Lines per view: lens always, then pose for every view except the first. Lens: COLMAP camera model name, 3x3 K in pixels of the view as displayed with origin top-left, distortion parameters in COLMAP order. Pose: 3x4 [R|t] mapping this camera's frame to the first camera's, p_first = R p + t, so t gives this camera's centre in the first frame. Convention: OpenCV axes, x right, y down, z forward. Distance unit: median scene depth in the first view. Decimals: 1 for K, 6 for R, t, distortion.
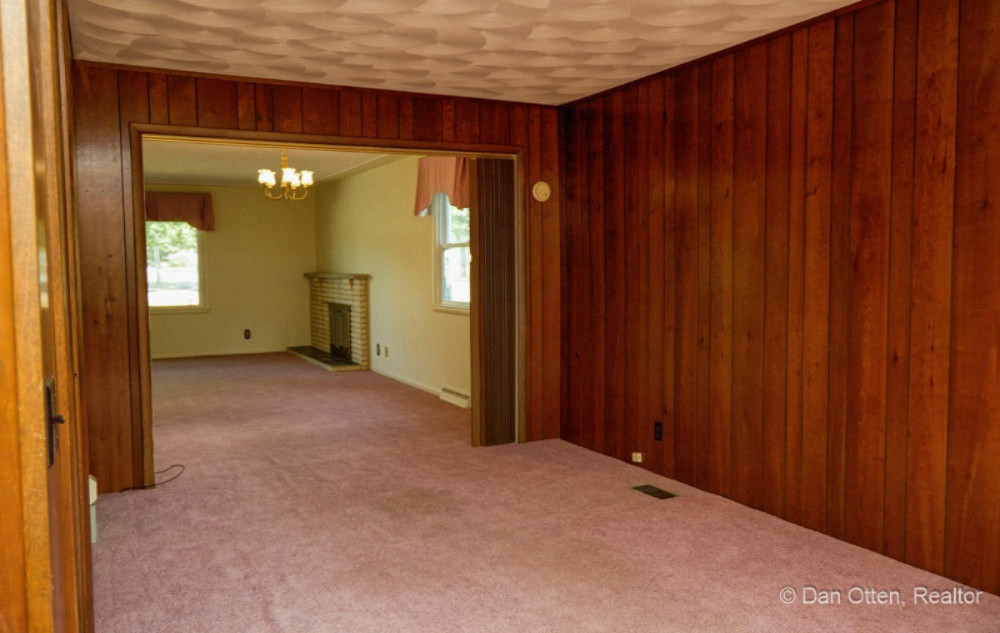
lens RADIAL K [[799.6, 0, 500.0], [0, 799.6, 316.5], [0, 0, 1]] dist [-0.058685, 0.001749]
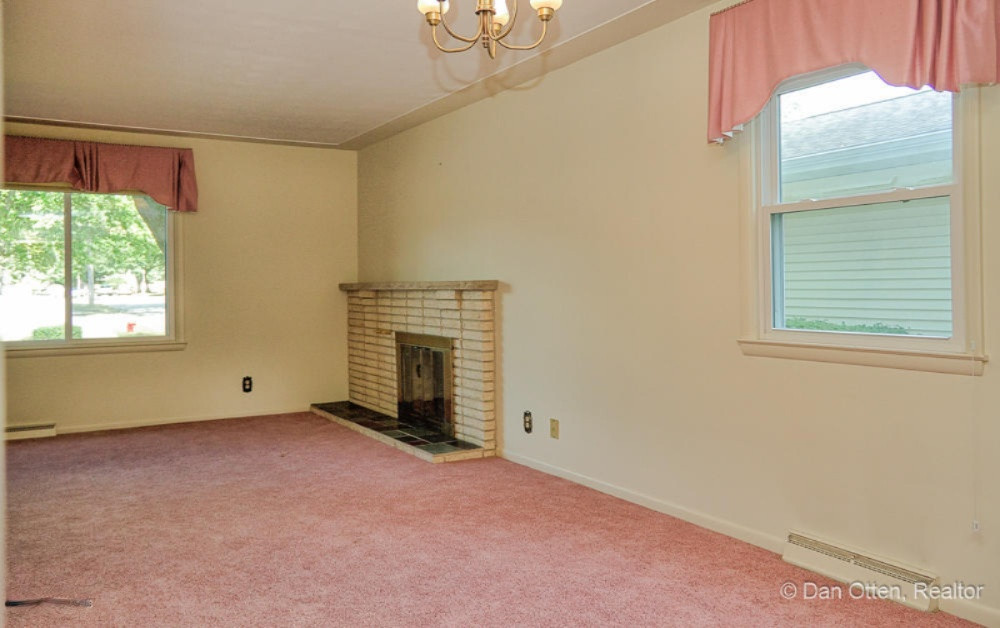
lens RADIAL K [[805.4, 0, 502.1], [0, 805.4, 288.4], [0, 0, 1]] dist [-0.057697, 0.005749]
pose [[0.997519, 0.001828, 0.070380, -0.256708], [0.002778, 0.997862, -0.065300, -0.015176], [-0.070349, 0.065334, 0.995381, 0.578077]]
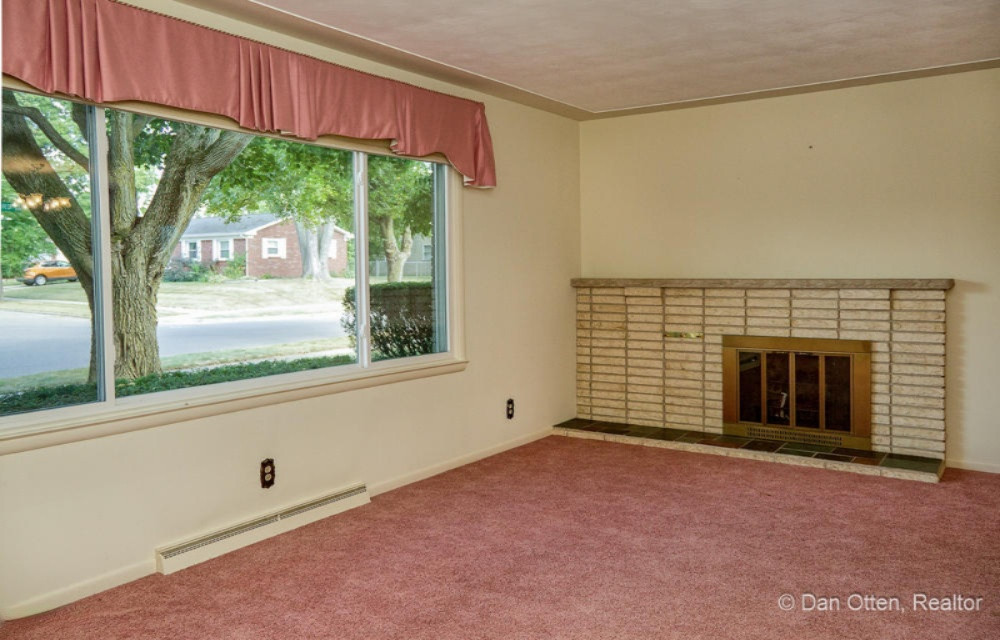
lens RADIAL K [[798.5, 0, 501.4], [0, 798.5, 285.7], [0, 0, 1]] dist [-0.002547, -0.000124]
pose [[0.872392, -0.009365, 0.488717, -0.850808], [0.035010, 0.998446, -0.043363, -0.046639], [-0.487552, 0.054939, 0.871364, 0.889379]]
